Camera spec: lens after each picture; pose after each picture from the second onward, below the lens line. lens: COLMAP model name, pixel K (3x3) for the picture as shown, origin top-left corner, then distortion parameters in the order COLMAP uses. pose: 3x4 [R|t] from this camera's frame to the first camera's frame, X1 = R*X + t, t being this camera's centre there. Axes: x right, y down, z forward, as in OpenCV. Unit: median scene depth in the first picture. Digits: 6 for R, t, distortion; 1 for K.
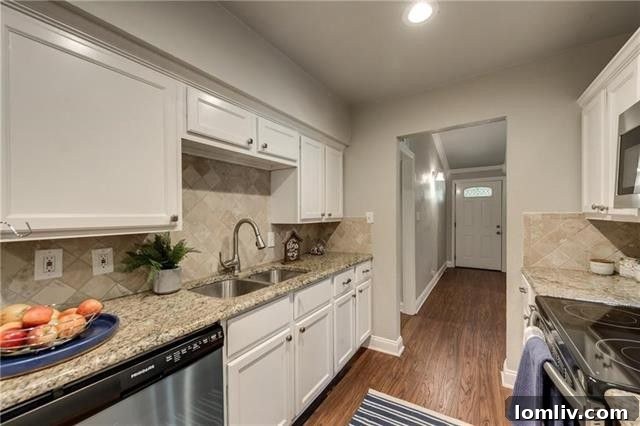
lens RADIAL K [[249.9, 0, 321.3], [0, 249.9, 215.2], [0, 0, 1]] dist [0.004547, 0.000129]
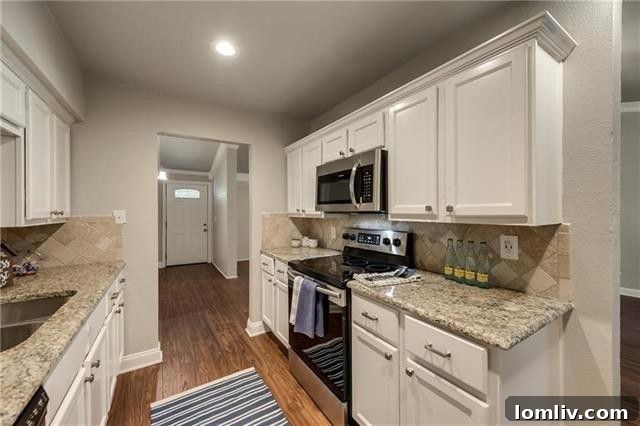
lens RADIAL K [[249.9, 0, 322.2], [0, 249.9, 212.9], [0, 0, 1]] dist [0.004547, 0.000129]
pose [[0.425938, 0.009631, 0.904701, -0.327228], [-0.001259, 0.999949, -0.010052, 0.003936], [-0.904751, 0.003143, 0.425928, 0.036882]]
